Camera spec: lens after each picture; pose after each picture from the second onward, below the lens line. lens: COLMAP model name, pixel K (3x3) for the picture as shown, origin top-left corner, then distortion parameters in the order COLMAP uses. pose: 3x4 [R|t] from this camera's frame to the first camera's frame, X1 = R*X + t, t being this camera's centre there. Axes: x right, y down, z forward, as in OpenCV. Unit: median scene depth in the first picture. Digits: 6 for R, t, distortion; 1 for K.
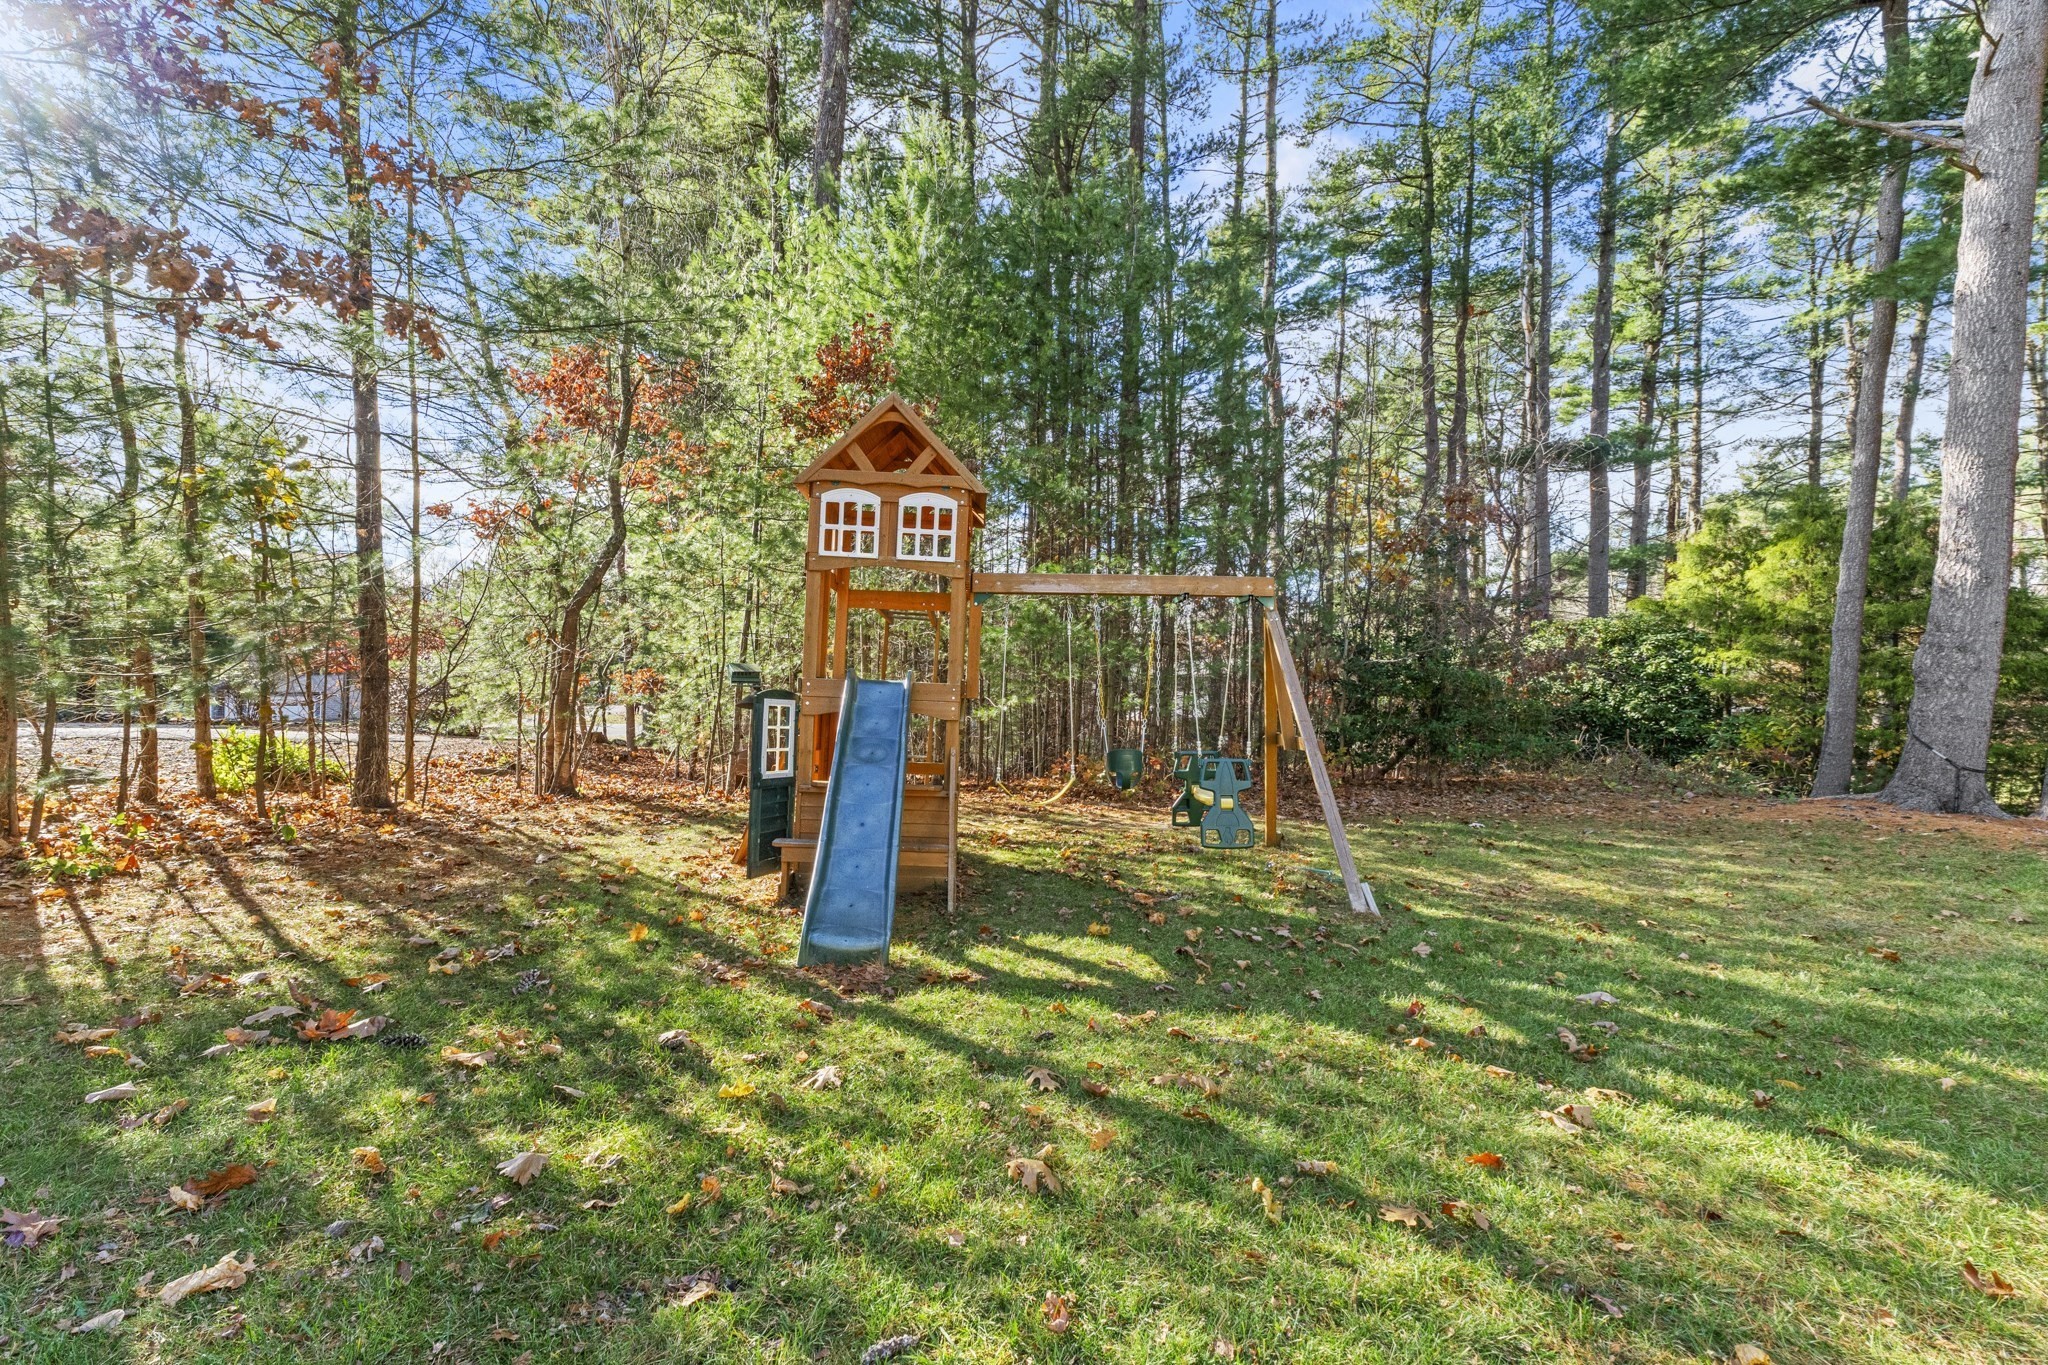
lens RADIAL K [[902.6, 0, 1025.3], [0, 902.6, 684.6], [0, 0, 1]] dist [0.004583, -0.000274]
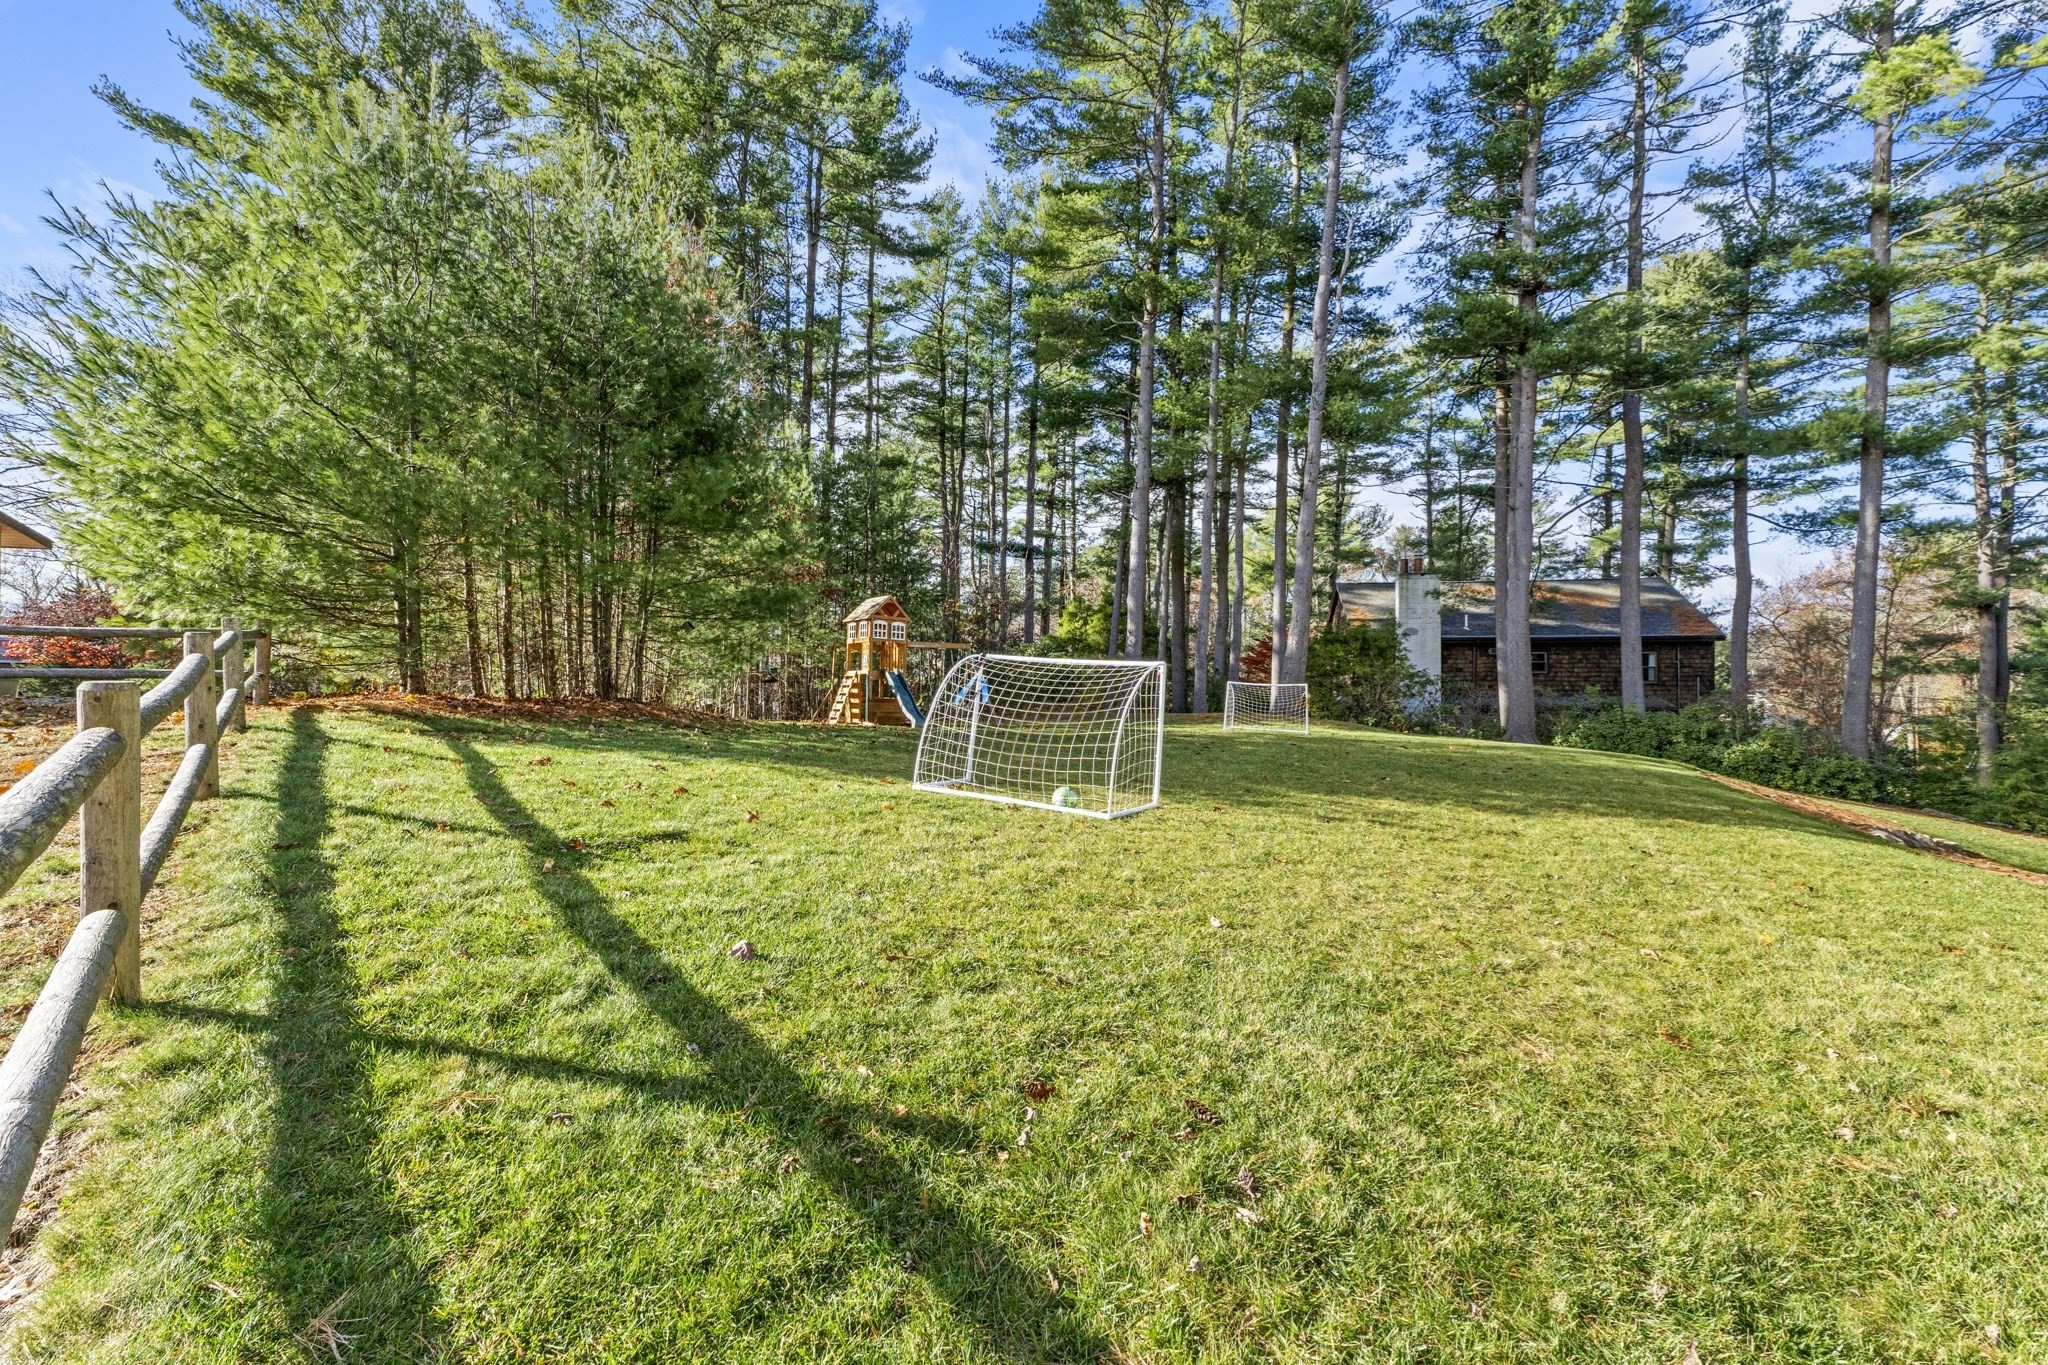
lens RADIAL K [[902.6, 0, 1030.0], [0, 902.6, 683.0], [0, 0, 1]] dist [0.004583, -0.000274]
pose [[0.837298, 0.000172, 0.546746, -0.347984], [-0.003355, 0.999983, 0.004823, 0.006446], [-0.546736, -0.005873, 0.837284, -0.509738]]
